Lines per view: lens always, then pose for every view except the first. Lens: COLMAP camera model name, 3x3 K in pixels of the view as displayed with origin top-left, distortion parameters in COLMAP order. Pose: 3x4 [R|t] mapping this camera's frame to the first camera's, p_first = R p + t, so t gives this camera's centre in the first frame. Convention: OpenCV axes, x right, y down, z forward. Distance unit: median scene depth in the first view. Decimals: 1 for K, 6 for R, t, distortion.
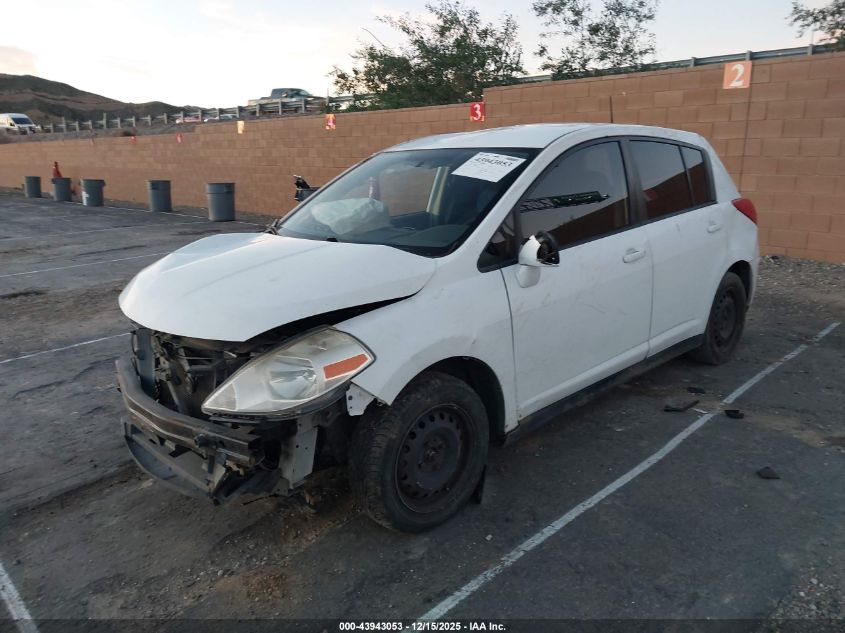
lens RADIAL K [[673.2, 0, 434.7], [0, 673.2, 316.6], [0, 0, 1]] dist [0.006350, -0.013839]
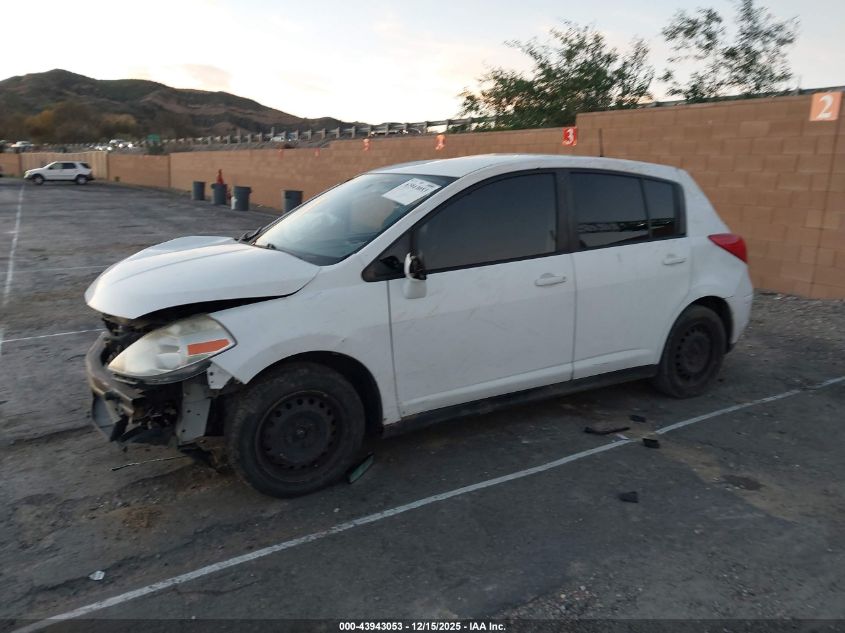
lens RADIAL K [[673.2, 0, 434.7], [0, 673.2, 316.6], [0, 0, 1]] dist [0.006350, -0.013839]
pose [[0.971965, 0.084700, -0.219338, 0.111121], [-0.090283, 0.995795, -0.015538, -0.000043], [0.217100, 0.034905, 0.975525, -0.023920]]
